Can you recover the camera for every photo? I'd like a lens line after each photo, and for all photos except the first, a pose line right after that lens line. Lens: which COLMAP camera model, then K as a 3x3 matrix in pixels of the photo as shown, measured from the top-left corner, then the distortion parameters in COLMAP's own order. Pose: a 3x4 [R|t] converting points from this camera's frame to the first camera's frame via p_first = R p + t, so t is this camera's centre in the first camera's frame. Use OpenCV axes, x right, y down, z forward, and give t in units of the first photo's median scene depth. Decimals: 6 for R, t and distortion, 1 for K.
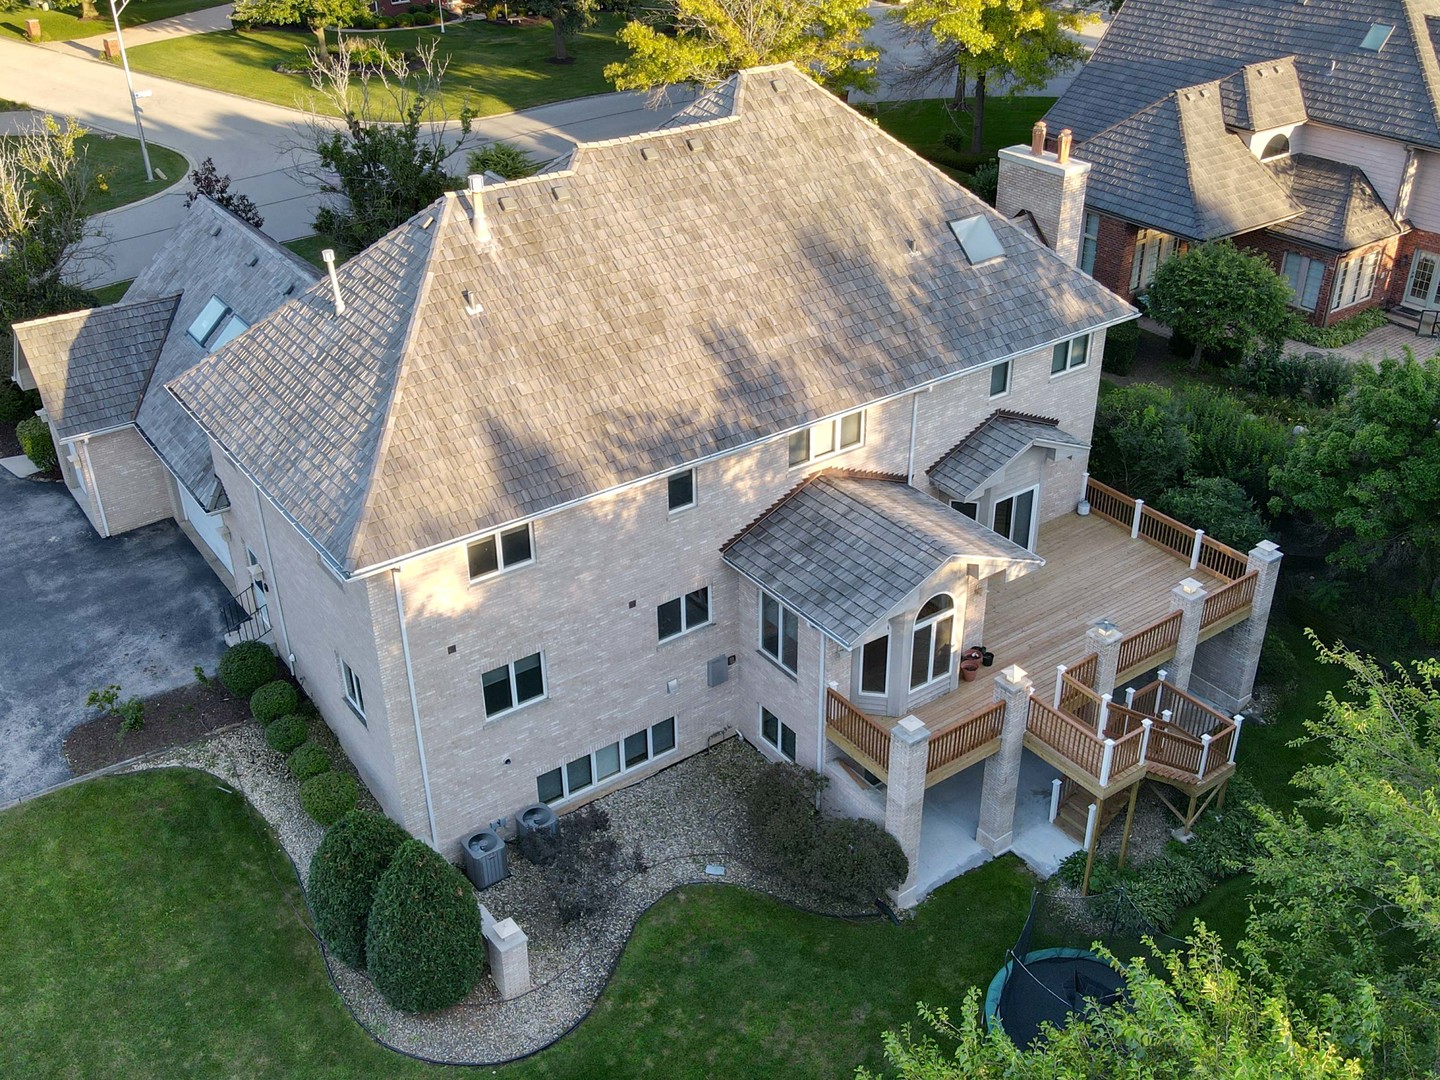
lens RADIAL K [[1420.8, 0, 731.4], [0, 1420.8, 530.1], [0, 0, 1]] dist [0.005846, 0.023750]
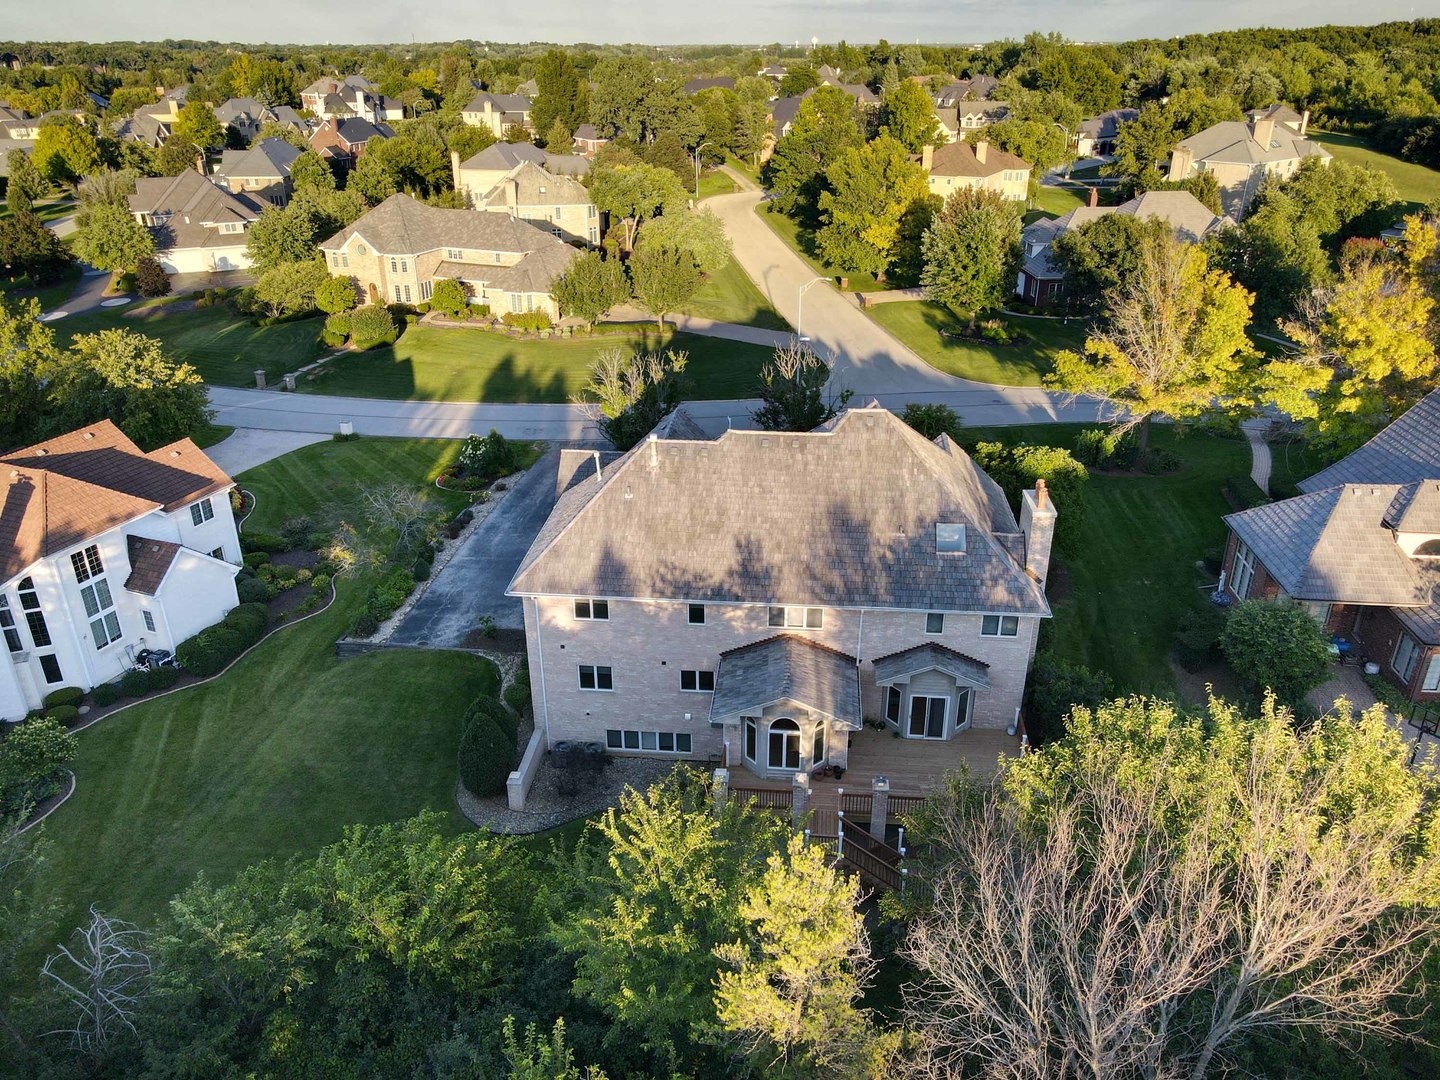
lens RADIAL K [[1055.8, 0, 720.0], [0, 1055.8, 540.0], [0, 0, 1]] dist [0.007091, 0.016625]
pose [[0.748429, 0.282994, -0.599807, 0.745323], [-0.333542, 0.942307, 0.028400, -0.158880], [0.573240, 0.178805, 0.799640, -0.111683]]
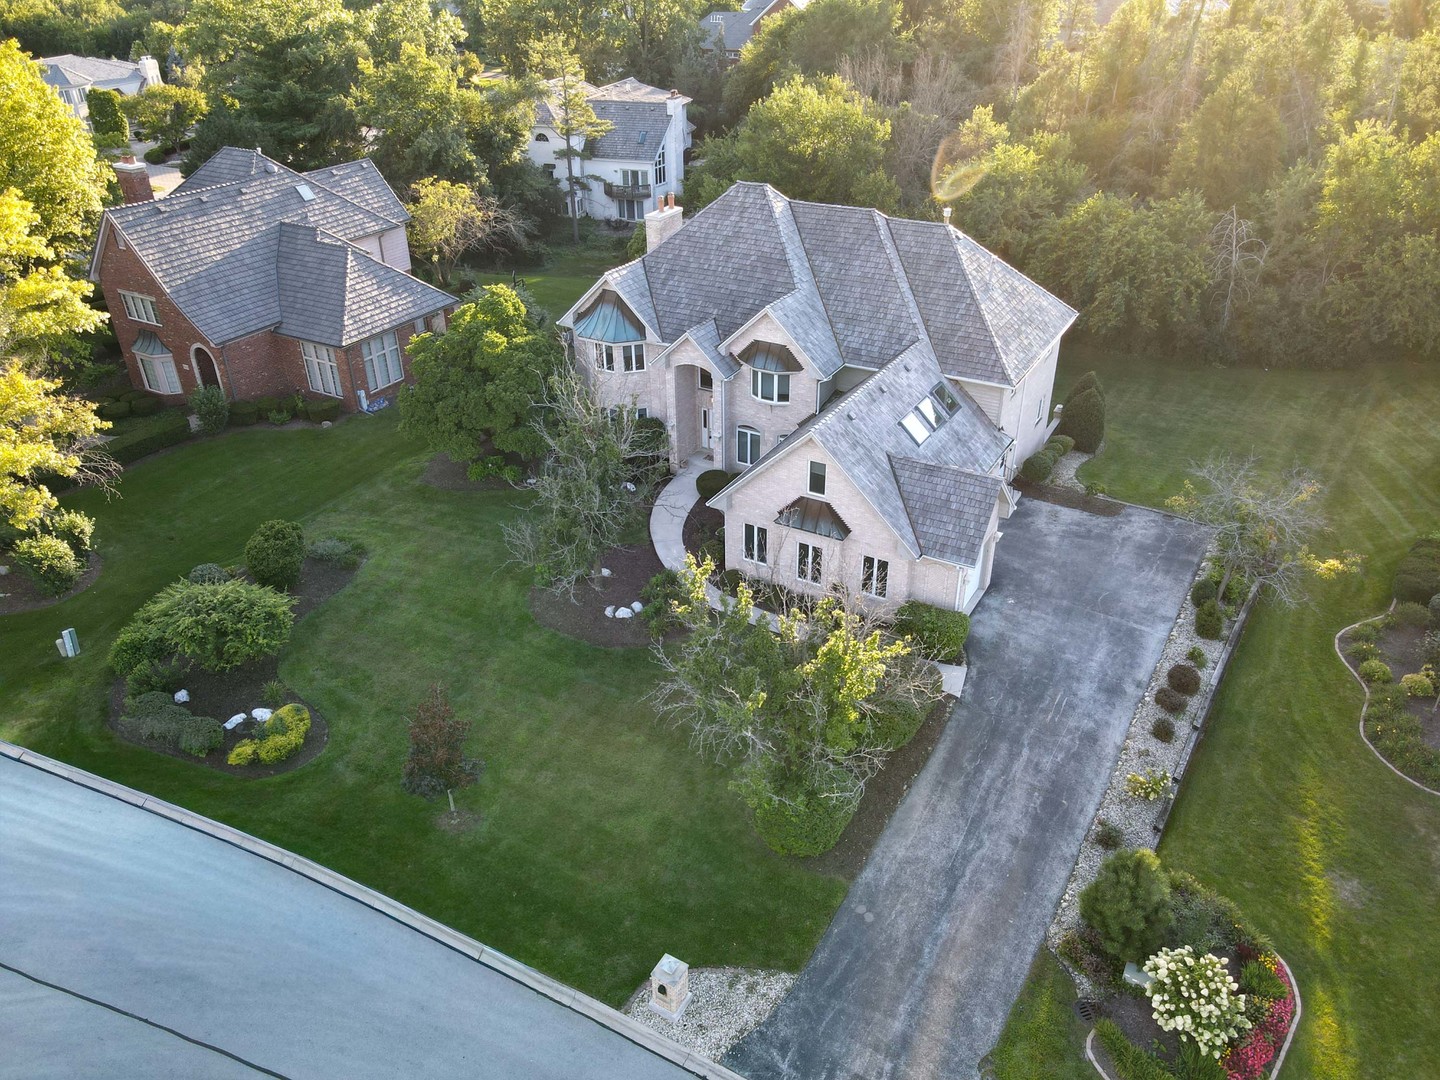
lens RADIAL K [[1055.8, 0, 720.0], [0, 1055.8, 540.0], [0, 0, 1]] dist [0.007091, 0.016625]
pose [[-0.407622, -0.450984, 0.794014, -1.392901], [0.473047, 0.639472, 0.606055, -0.961032], [-0.781070, 0.622647, -0.047326, 1.484870]]
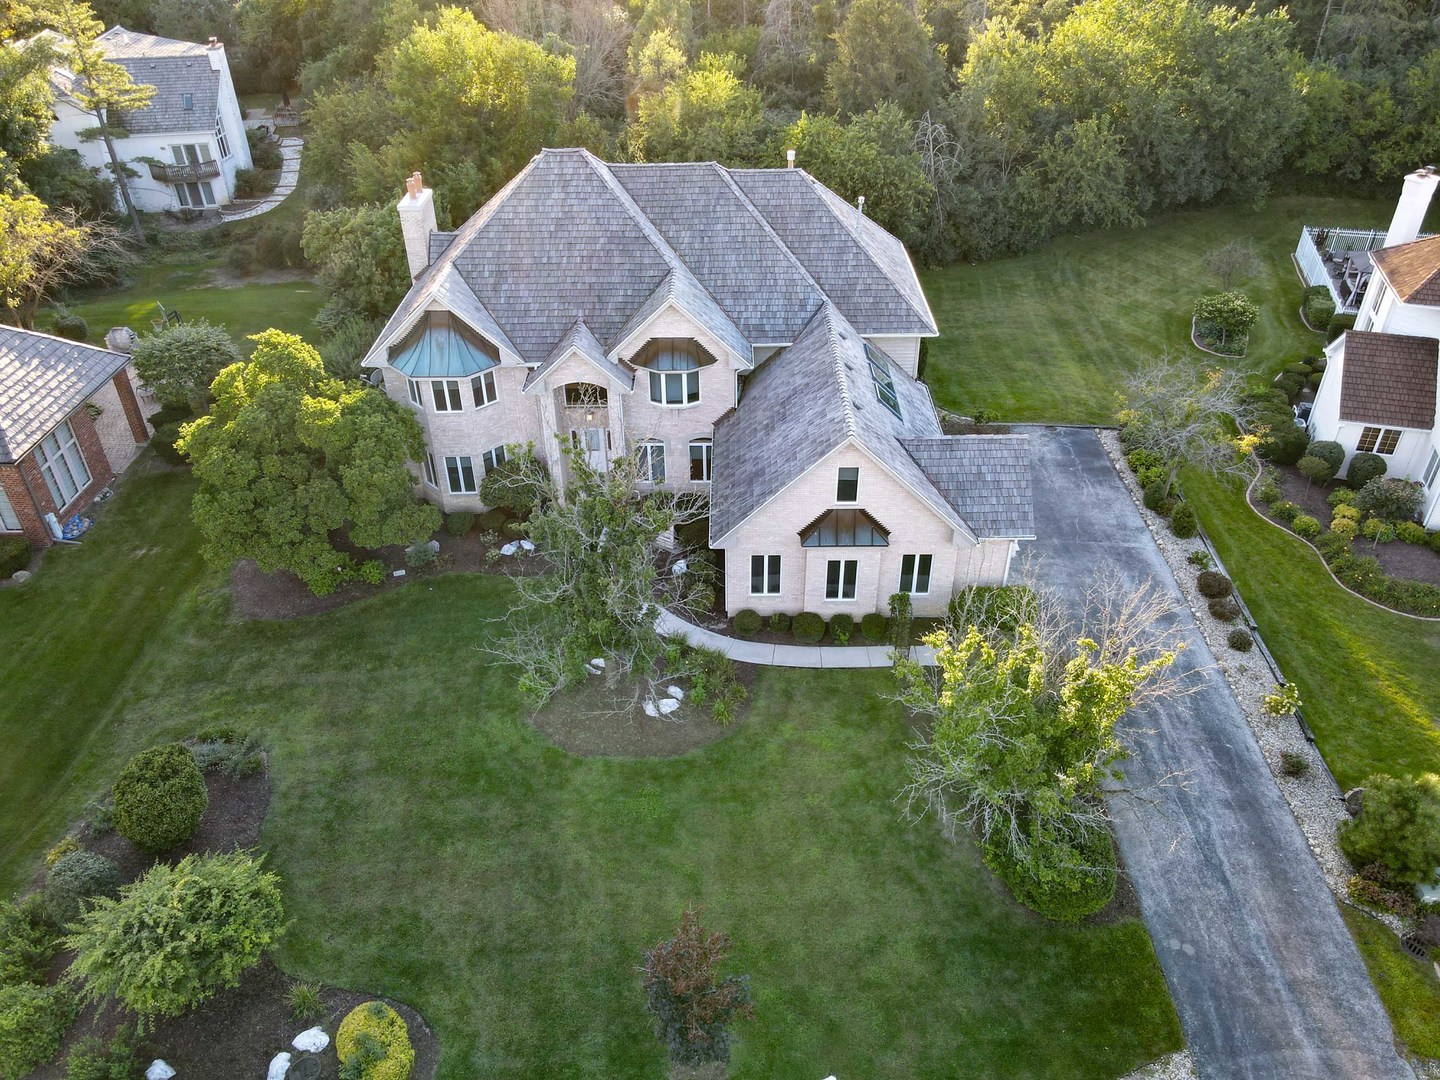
lens RADIAL K [[1055.8, 0, 720.0], [0, 1055.8, 540.0], [0, 0, 1]] dist [0.007091, 0.016625]
pose [[-0.805223, -0.320726, 0.498749, -0.897665], [0.313988, 0.482885, 0.817455, -1.088625], [-0.503017, 0.814835, -0.288126, 1.701372]]
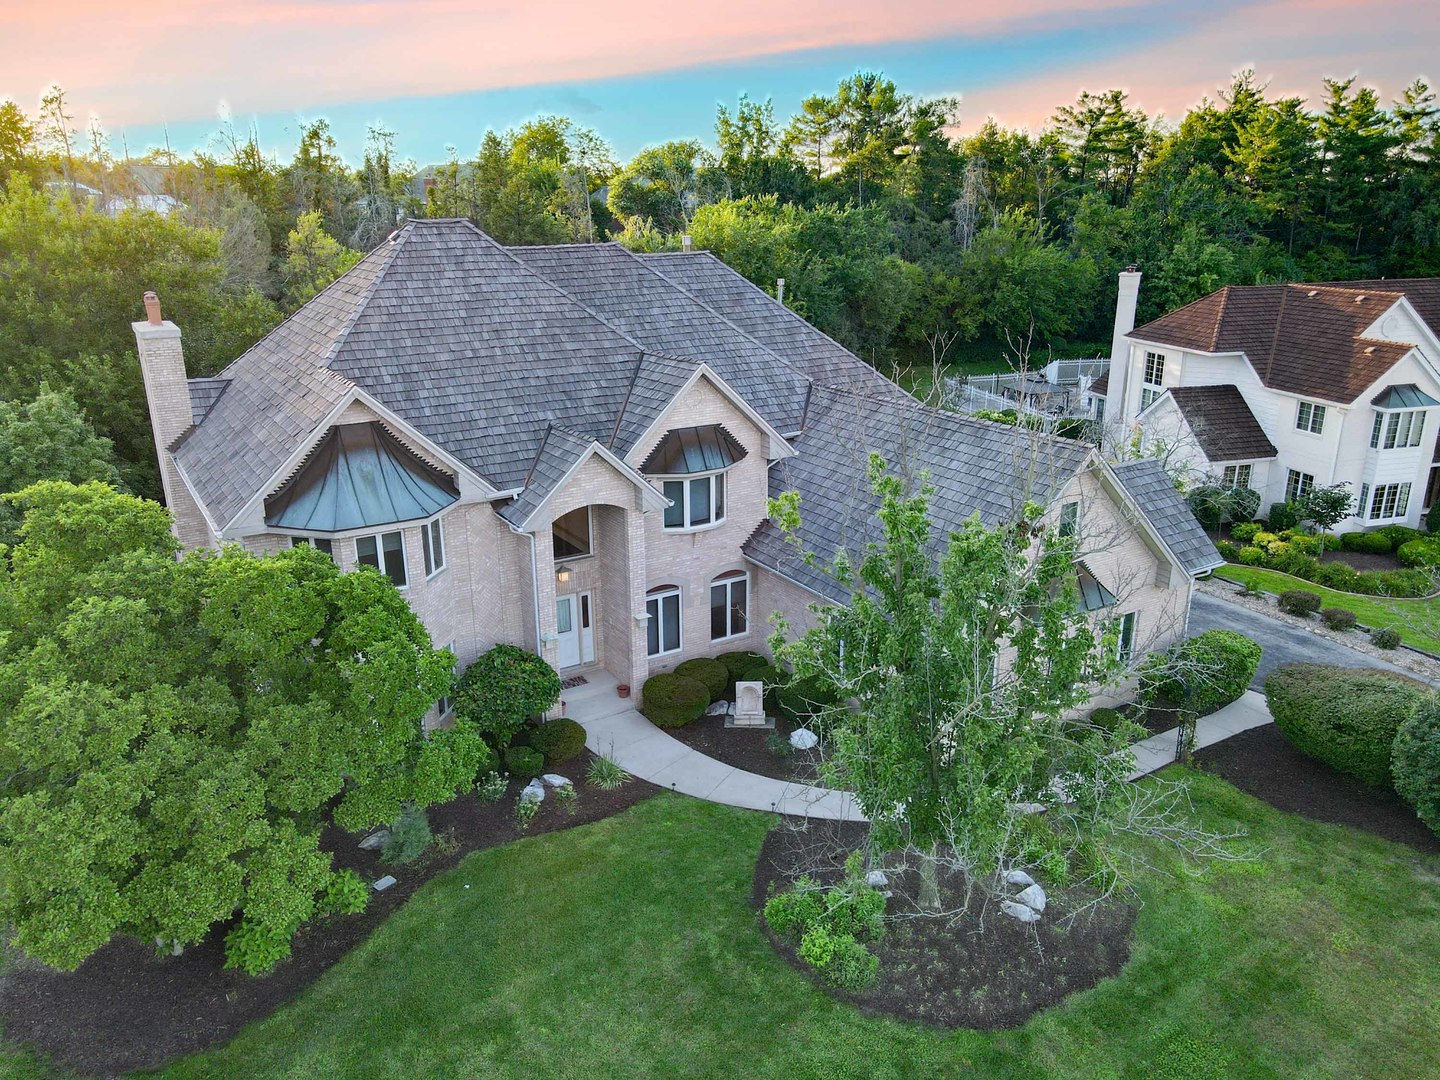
lens RADIAL K [[1055.8, 0, 720.0], [0, 1055.8, 540.0], [0, 0, 1]] dist [0.007091, 0.016625]
pose [[-0.997097, -0.009231, 0.075583, -0.278642], [0.050349, 0.664721, 0.745393, -0.812686], [-0.057122, 0.747035, -0.662326, 1.823201]]
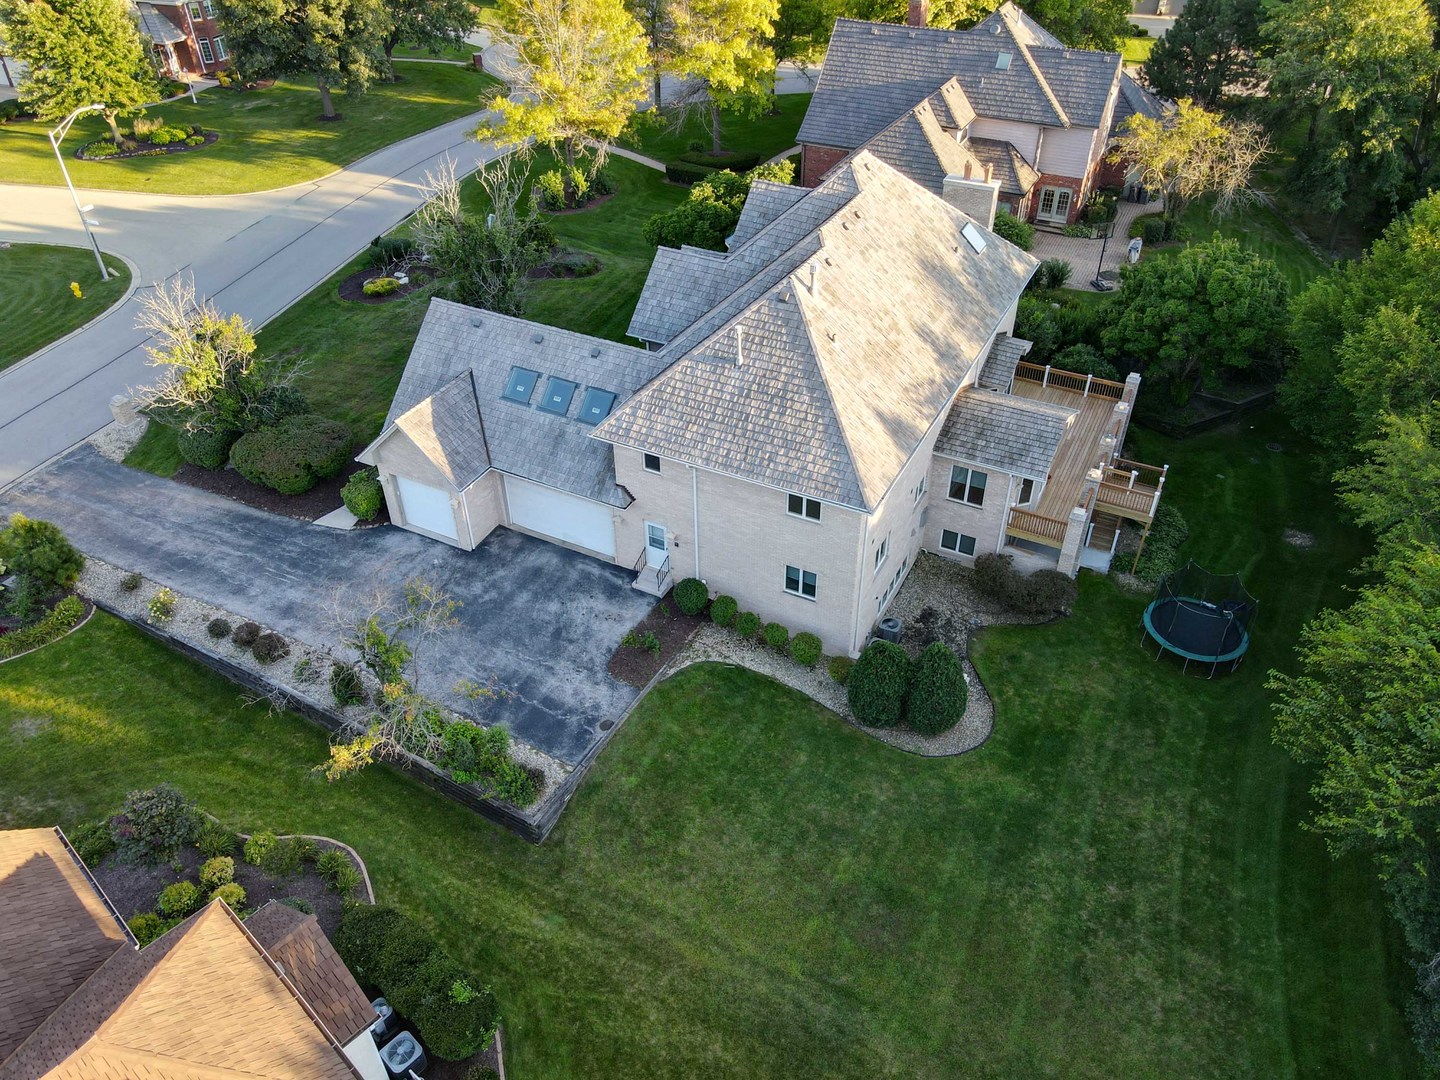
lens RADIAL K [[1055.8, 0, 720.0], [0, 1055.8, 540.0], [0, 0, 1]] dist [0.007091, 0.016625]
pose [[0.891020, -0.280352, 0.357052, -0.714741], [0.229220, 0.956737, 0.179200, -0.167021], [-0.391844, -0.077828, 0.916734, -0.092302]]
